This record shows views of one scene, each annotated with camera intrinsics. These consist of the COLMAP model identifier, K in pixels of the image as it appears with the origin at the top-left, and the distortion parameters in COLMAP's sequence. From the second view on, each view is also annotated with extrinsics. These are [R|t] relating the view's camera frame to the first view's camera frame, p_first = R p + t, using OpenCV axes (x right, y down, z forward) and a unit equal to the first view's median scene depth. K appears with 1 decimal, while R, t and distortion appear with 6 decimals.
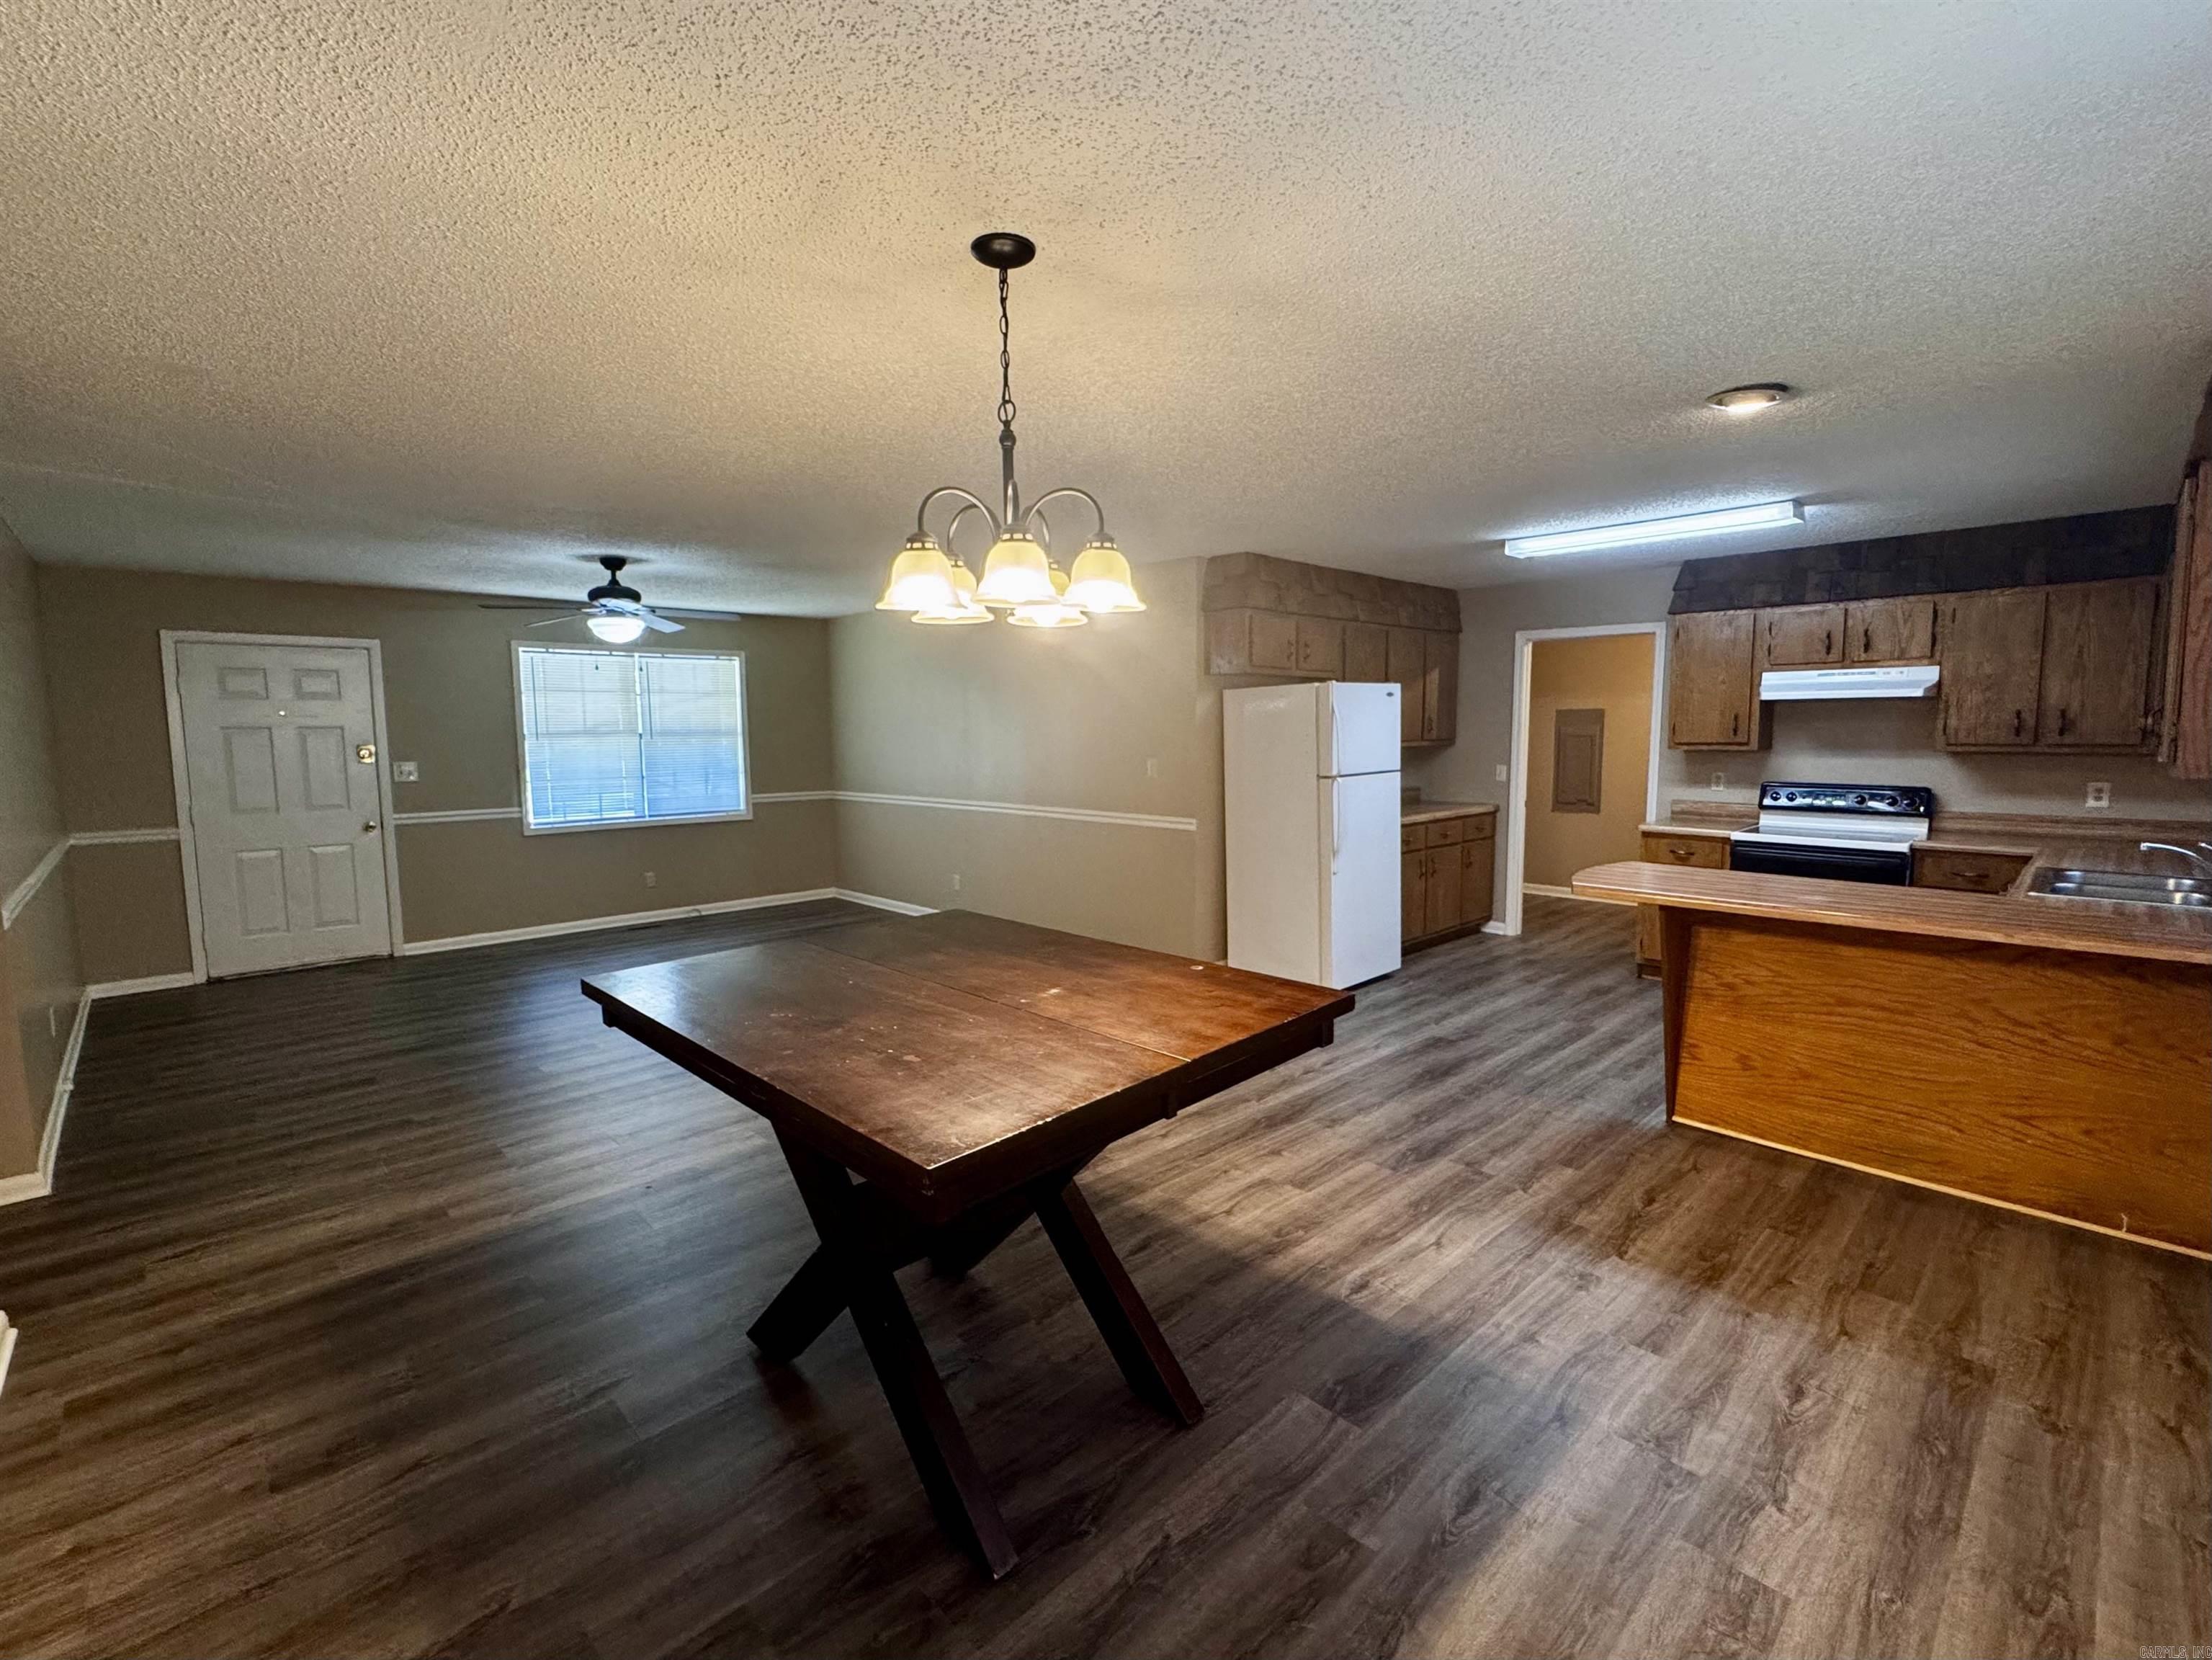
lens RADIAL K [[983.6, 0, 1106.0], [0, 983.6, 830.0], [0, 0, 1]] dist [-0.001963, -0.000323]
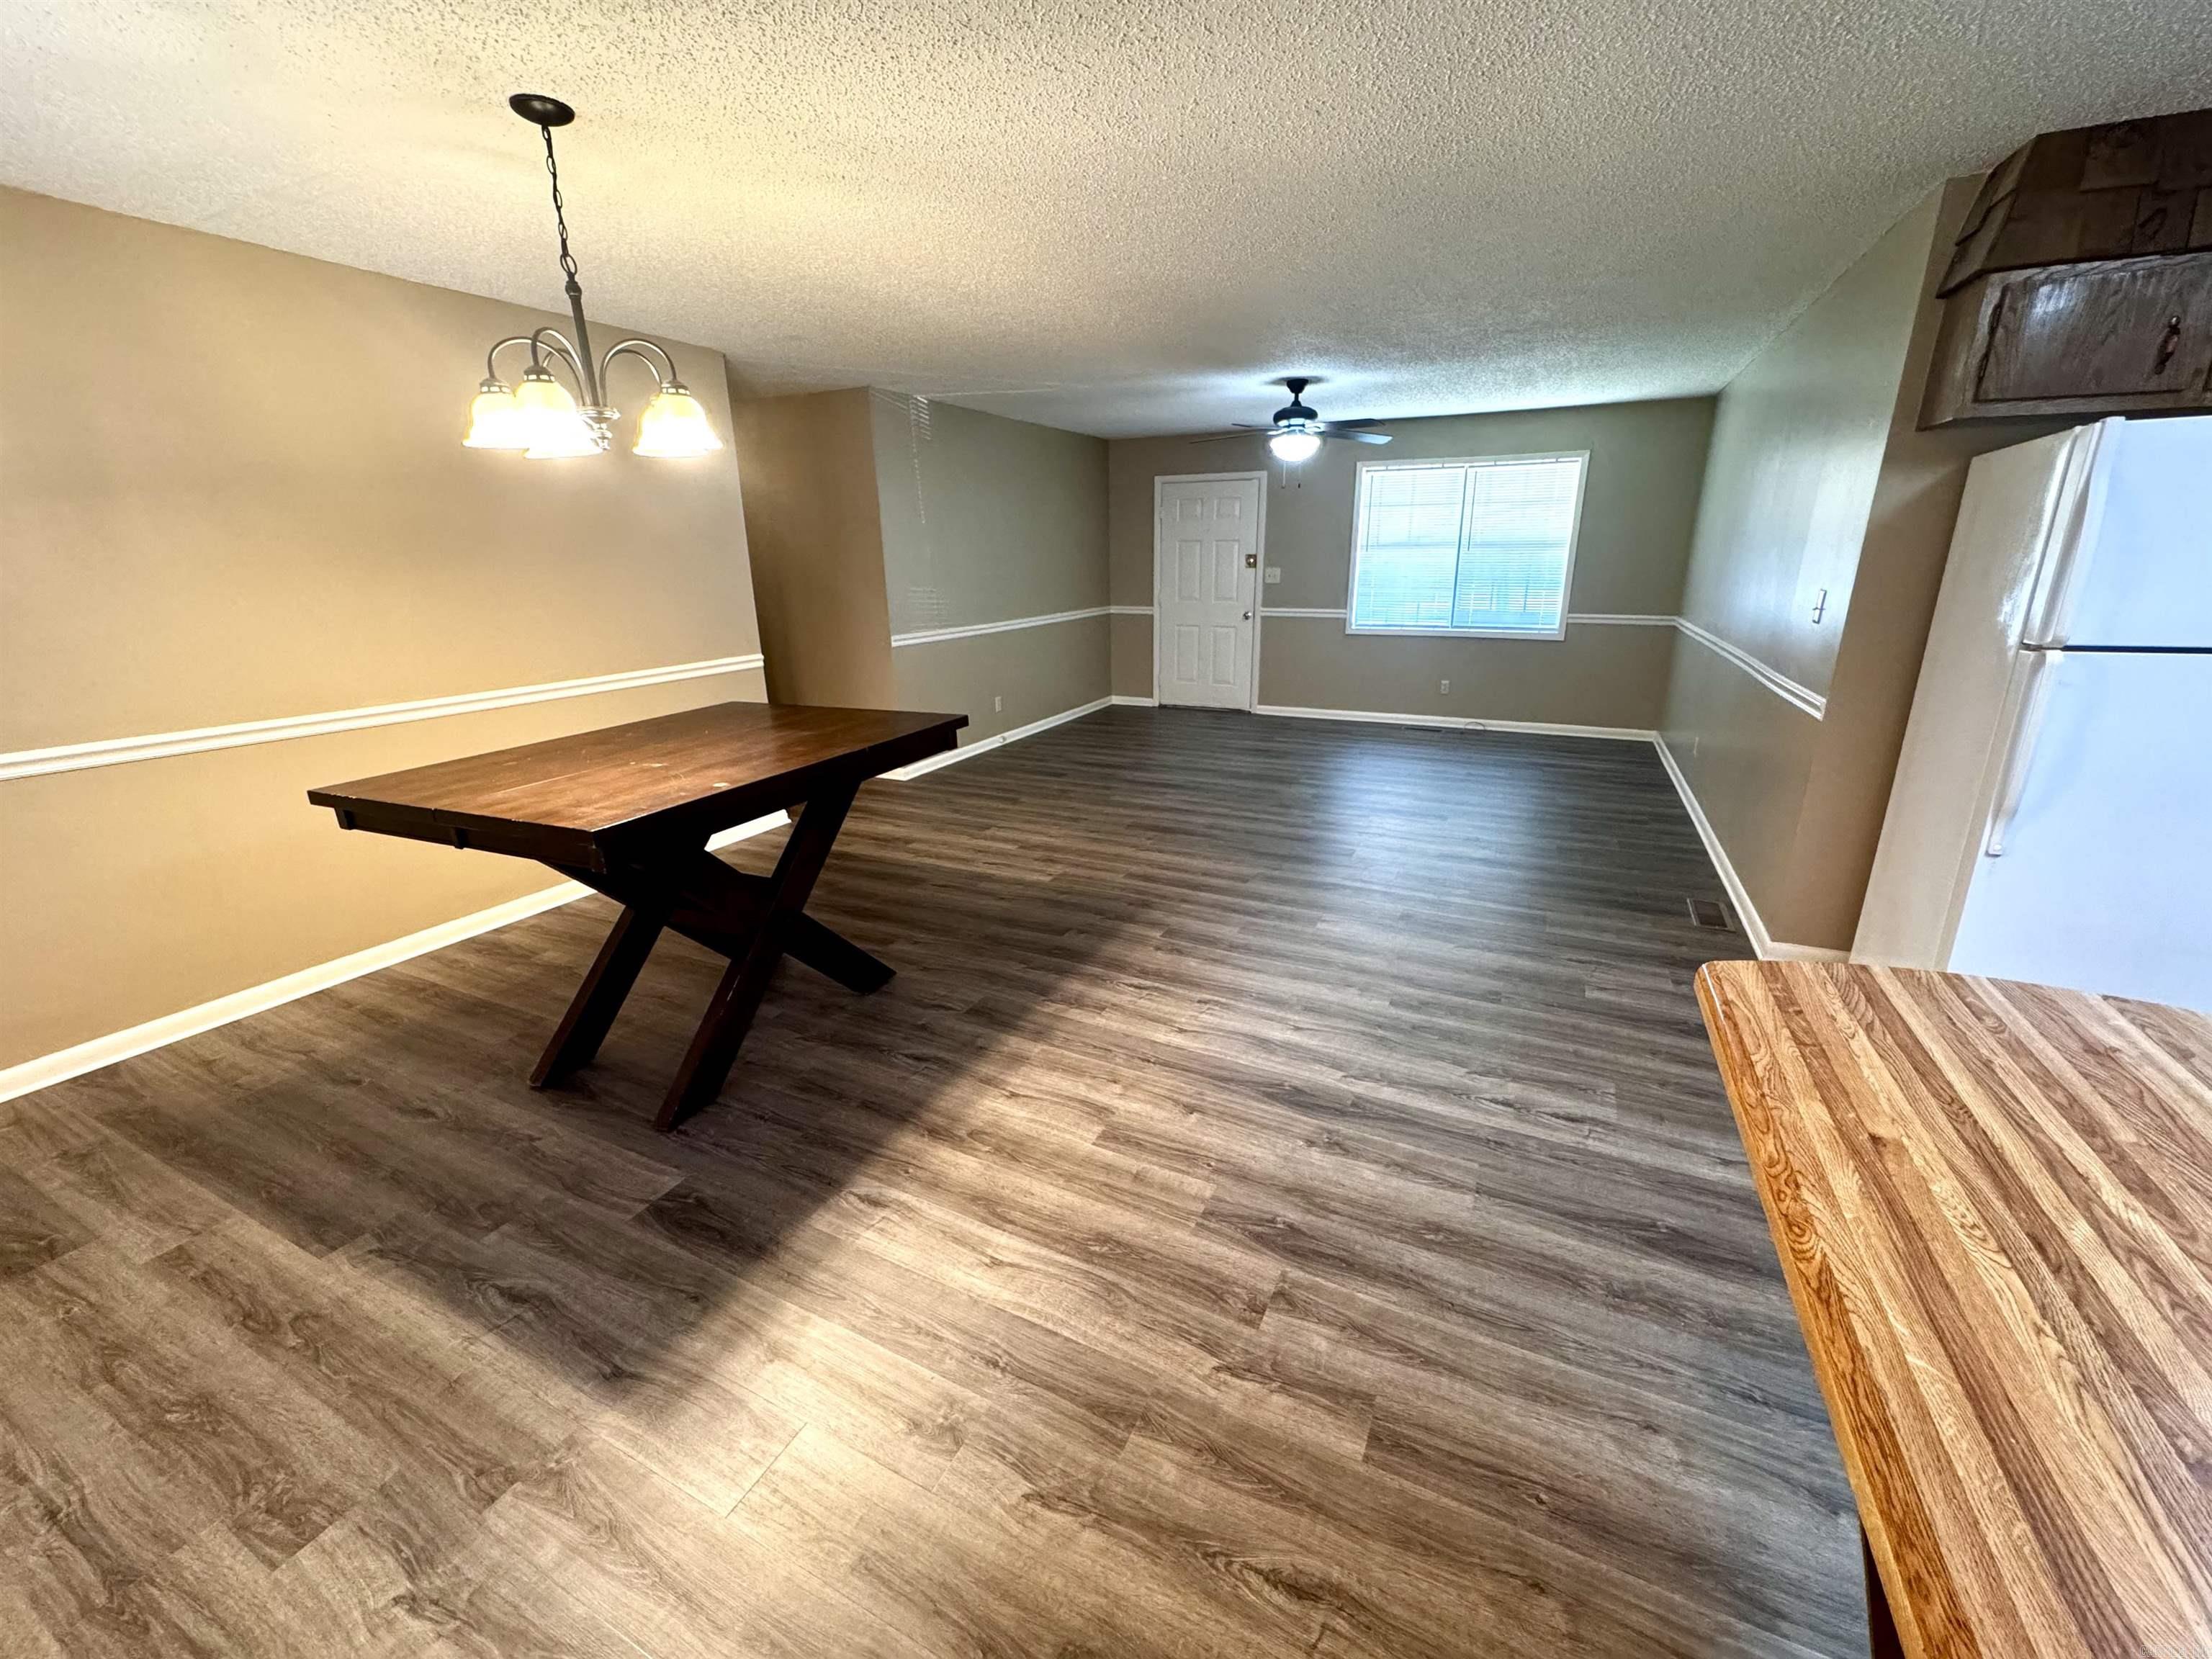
lens RADIAL K [[885.0, 0, 1106.0], [0, 885.0, 829.5], [0, 0, 1]] dist [-0.001861, -0.000066]
pose [[0.345331, 0.287074, -0.893496, 0.651047], [-0.089639, 0.957803, 0.273090, -0.064414], [0.934190, -0.014214, 0.356492, 0.628399]]
